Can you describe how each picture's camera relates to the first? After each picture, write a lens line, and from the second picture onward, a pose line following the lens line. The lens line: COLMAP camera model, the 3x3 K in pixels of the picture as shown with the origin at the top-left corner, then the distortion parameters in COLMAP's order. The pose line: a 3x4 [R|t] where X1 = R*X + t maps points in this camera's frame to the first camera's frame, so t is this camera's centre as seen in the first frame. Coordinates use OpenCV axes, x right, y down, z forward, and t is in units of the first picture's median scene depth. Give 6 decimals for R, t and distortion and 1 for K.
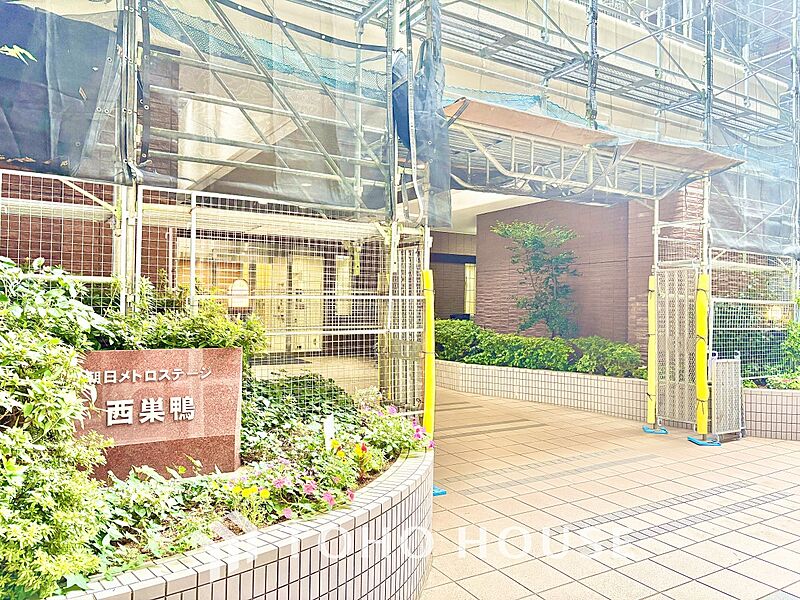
lens RADIAL K [[610.7, 0, 402.4], [0, 610.7, 298.1], [0, 0, 1]] dist [0.013277, -0.003038]
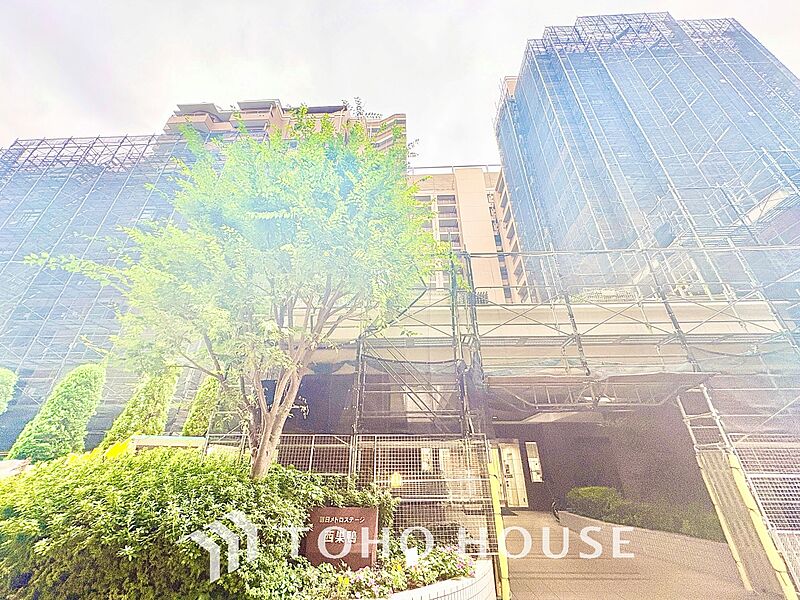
lens RADIAL K [[316.6, 0, 400.1], [0, 316.6, 295.4], [0, 0, 1]] dist [-0.000290, -0.000122]
pose [[0.828990, -0.282330, -0.482767, 0.317767], [0.020180, 0.877760, -0.478676, -0.027994], [0.558899, 0.387076, 0.733352, -0.095476]]
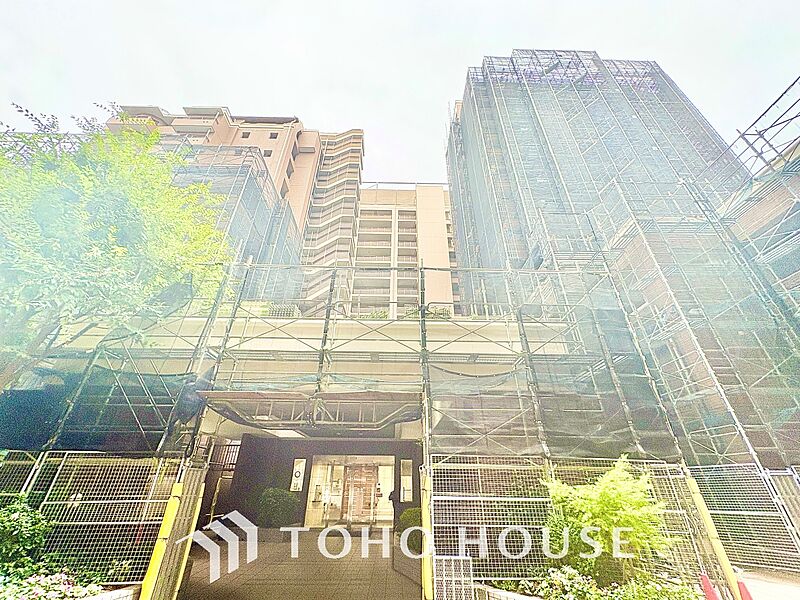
lens RADIAL K [[316.6, 0, 399.1], [0, 316.6, 295.3], [0, 0, 1]] dist [-0.000290, -0.000122]
pose [[0.861163, -0.270904, -0.430126, 0.858906], [0.013092, 0.857698, -0.513987, -0.023756], [0.508160, 0.436995, 0.742165, 0.259443]]
